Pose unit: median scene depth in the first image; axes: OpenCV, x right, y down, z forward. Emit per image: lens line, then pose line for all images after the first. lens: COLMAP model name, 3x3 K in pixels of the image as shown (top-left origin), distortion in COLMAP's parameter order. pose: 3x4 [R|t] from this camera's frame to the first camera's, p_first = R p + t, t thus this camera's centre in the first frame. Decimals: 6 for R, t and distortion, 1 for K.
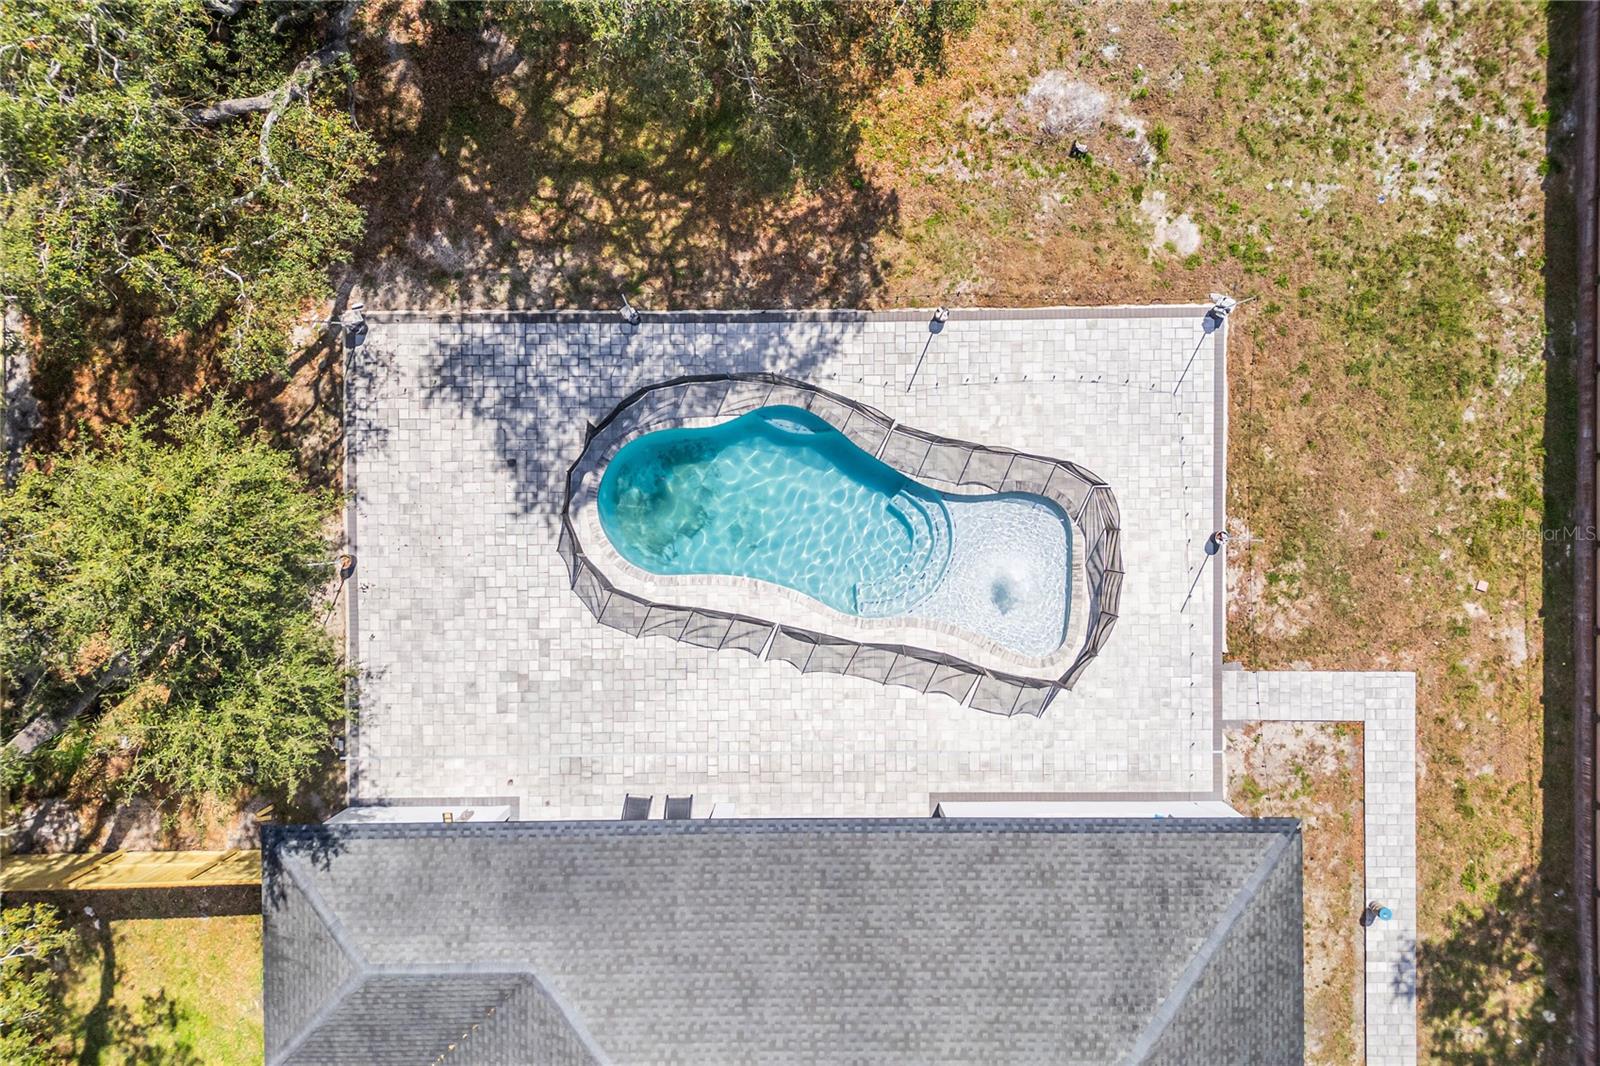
lens RADIAL K [[1113.6, 0, 805.0], [0, 1113.6, 538.9], [0, 0, 1]] dist [0.071100, -0.073873]
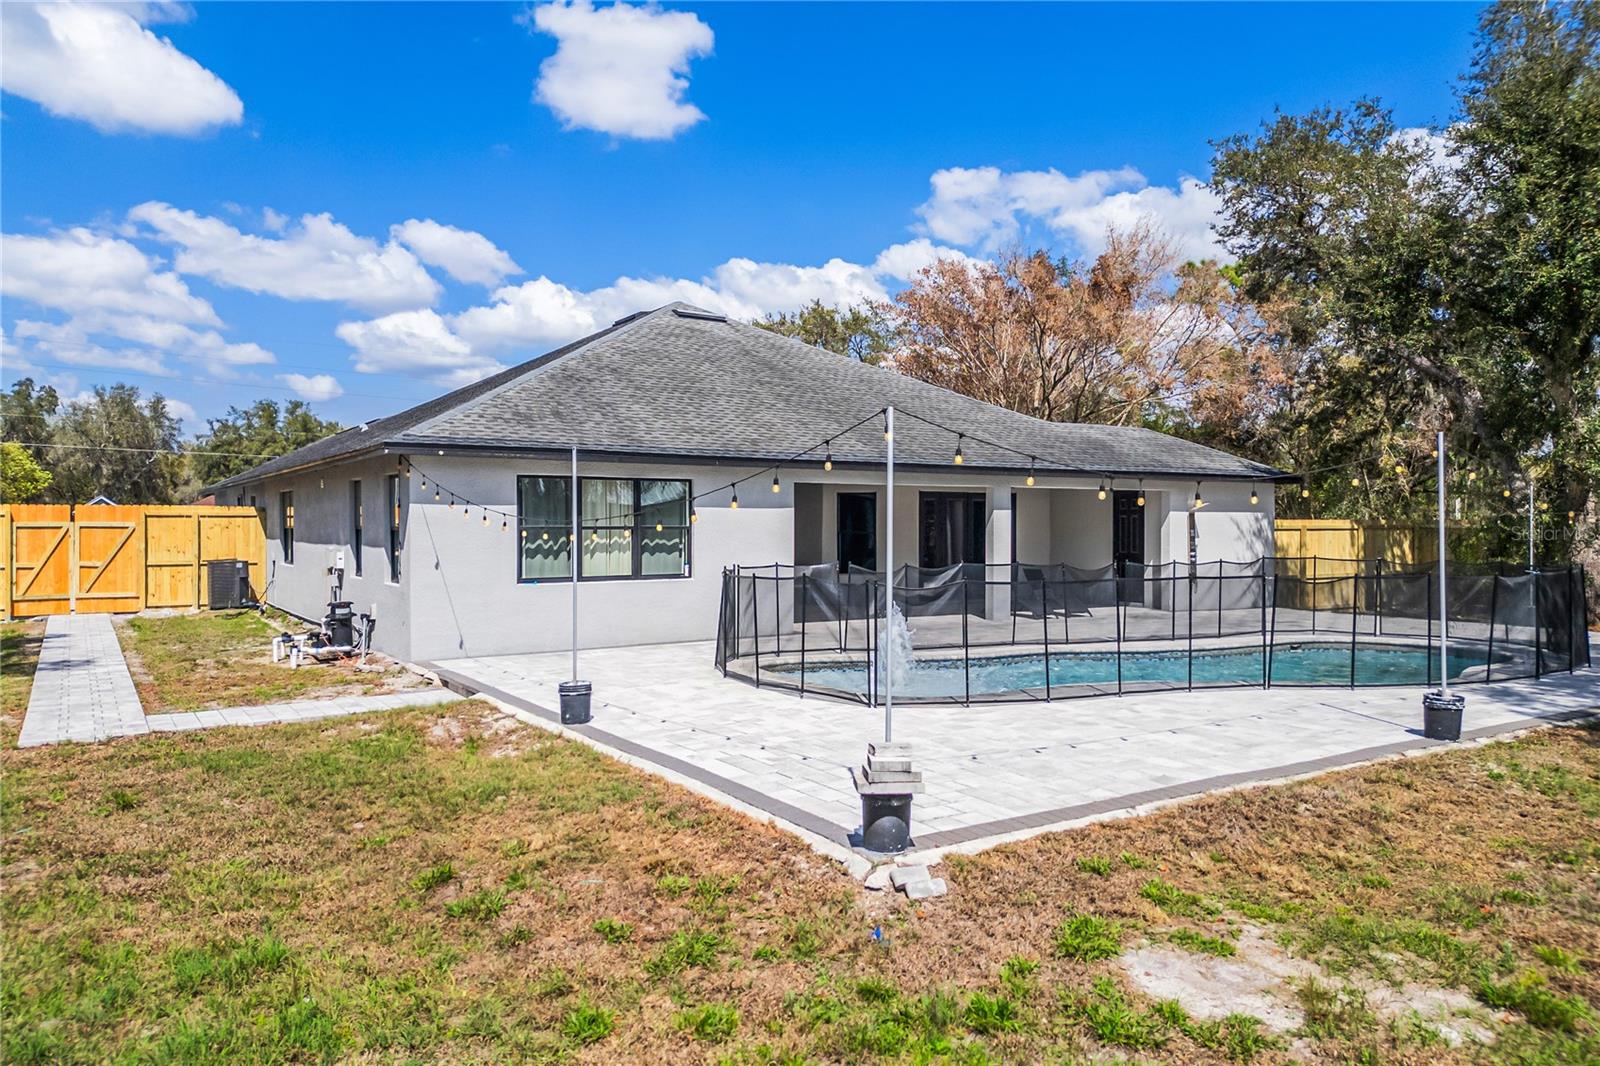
lens RADIAL K [[1113.6, 0, 805.0], [0, 1113.6, 538.9], [0, 0, 1]] dist [0.071100, -0.073873]
pose [[-0.845894, 0.005365, -0.533324, 0.516786], [-0.533312, -0.020716, 0.845665, -0.408746], [-0.006511, 0.999771, 0.020385, 0.914379]]
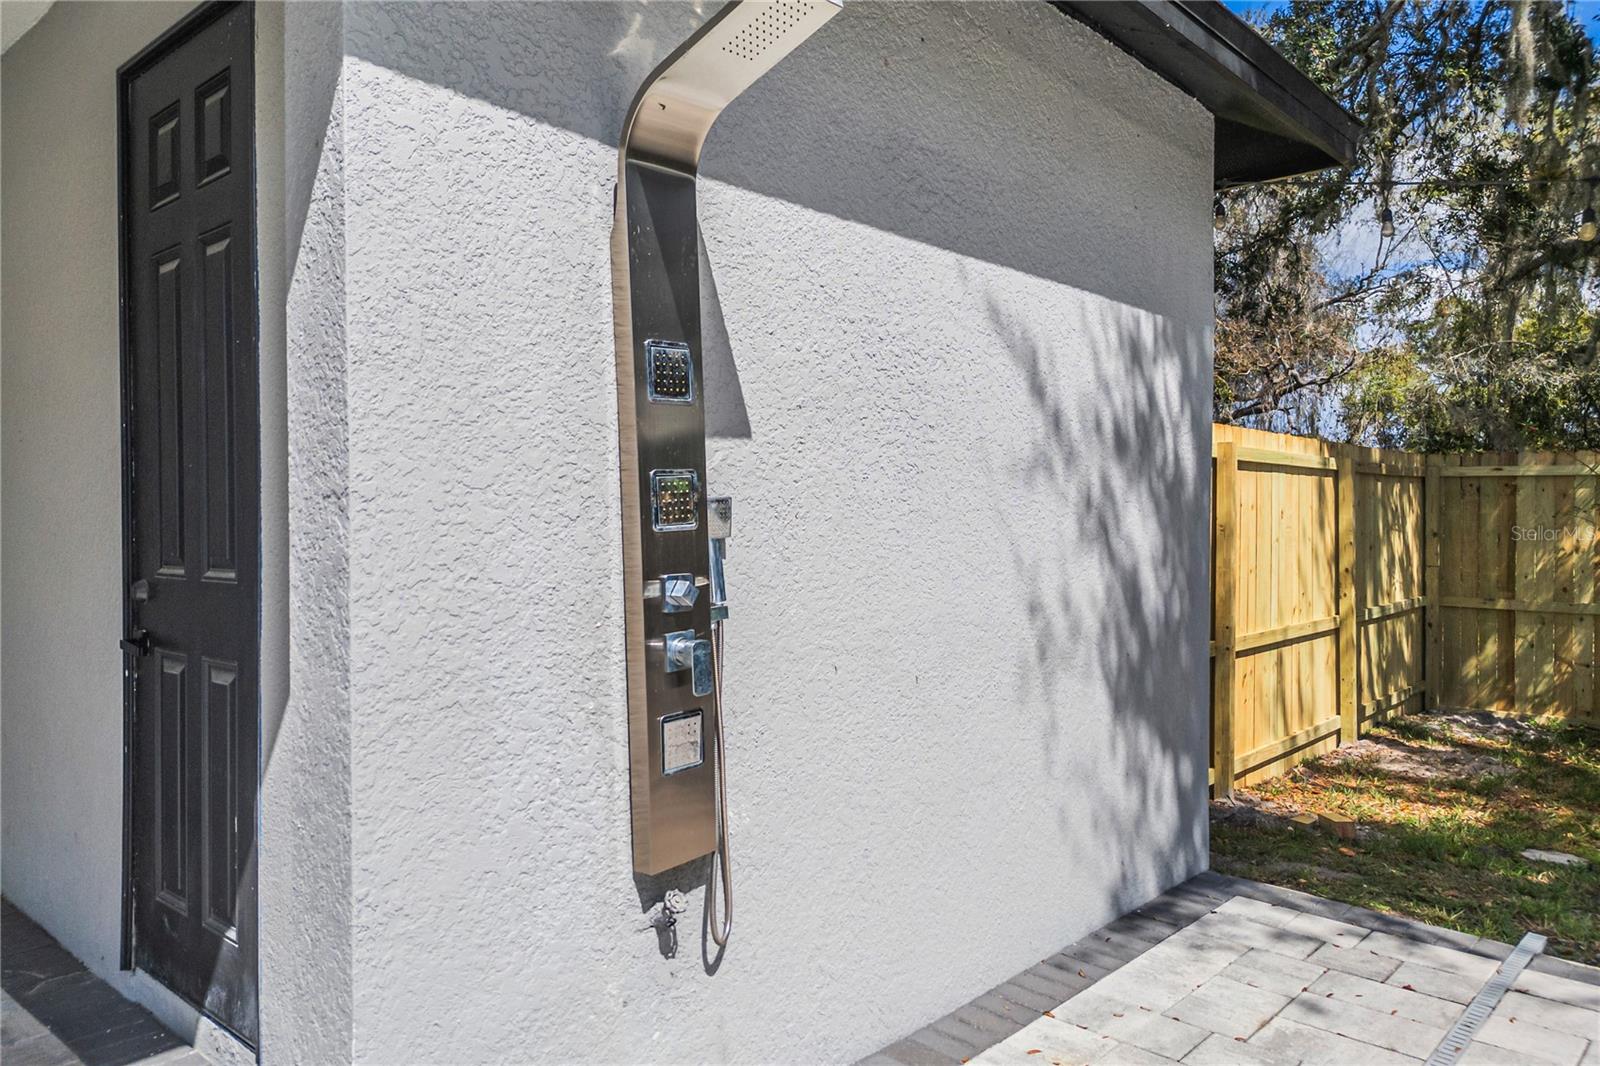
lens RADIAL K [[1113.6, 0, 805.0], [0, 1113.6, 538.9], [0, 0, 1]] dist [0.071100, -0.073873]
pose [[-0.673536, 0.011005, -0.739073, -0.239376], [-0.739105, -0.021665, 0.673242, 0.175624], [-0.008603, 0.999705, 0.022726, 0.939226]]
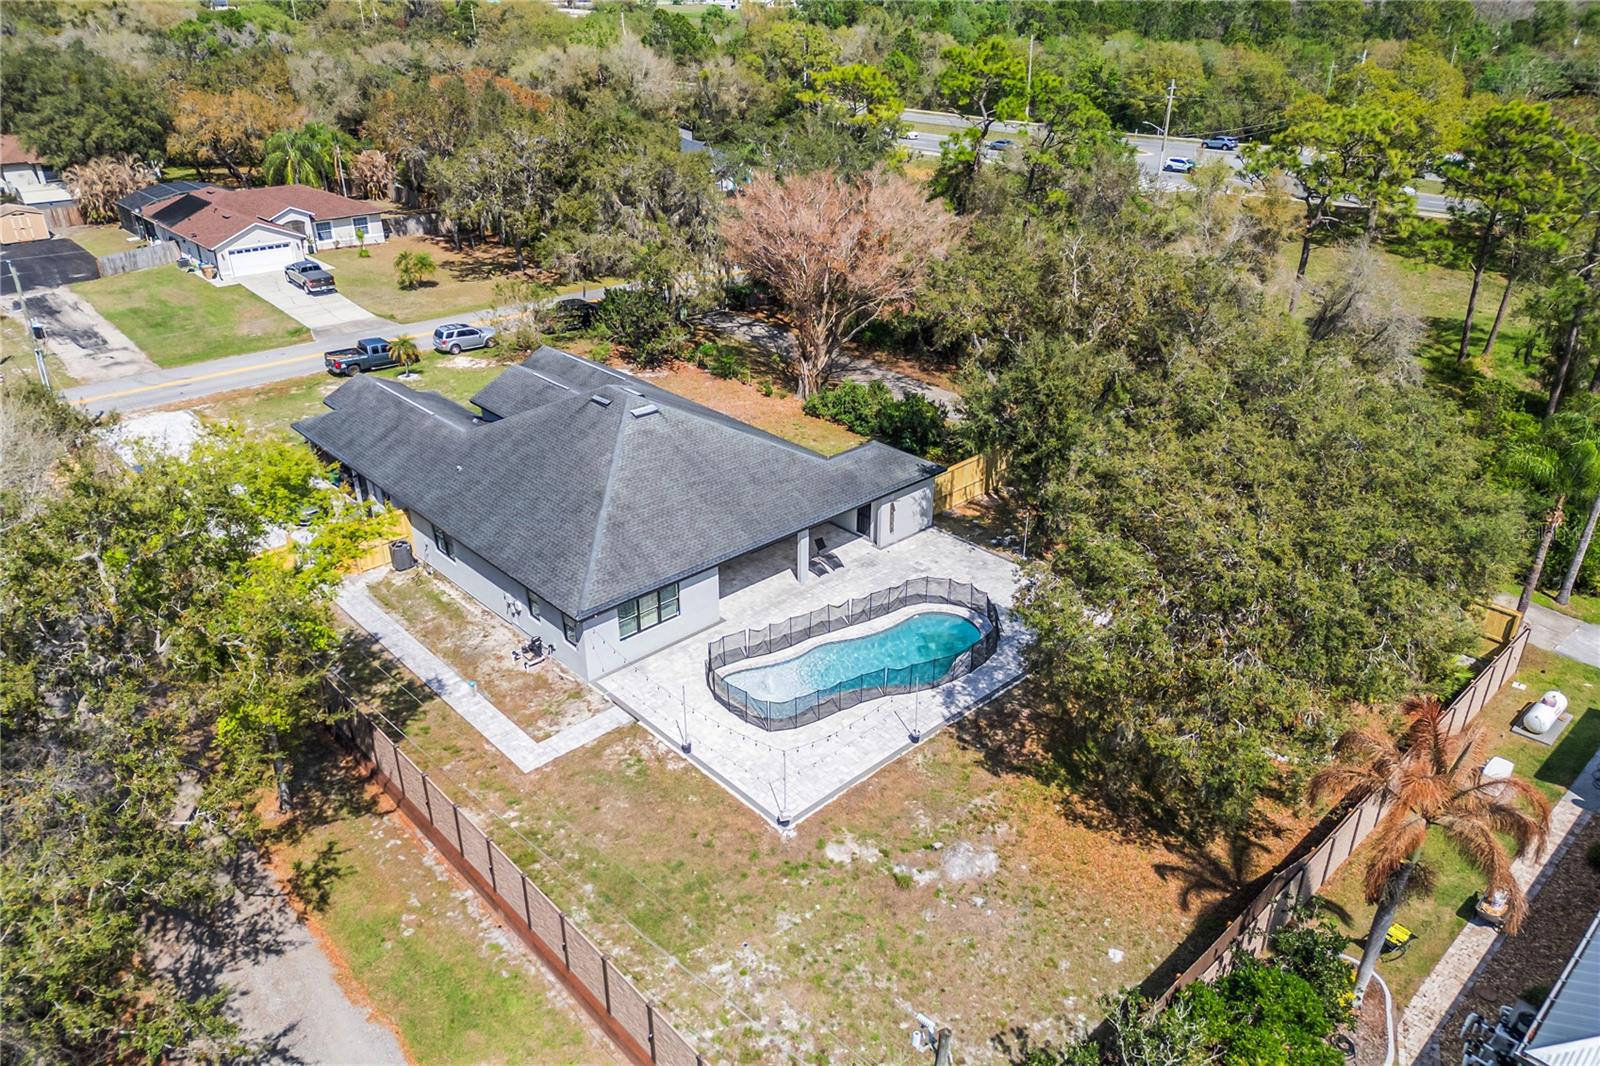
lens RADIAL K [[1113.6, 0, 805.0], [0, 1113.6, 538.9], [0, 0, 1]] dist [0.071100, -0.073873]
pose [[-0.736279, 0.306934, -0.603063, 1.072399], [-0.676613, -0.346249, 0.649851, -0.995400], [-0.009349, 0.886512, 0.462612, 0.034220]]
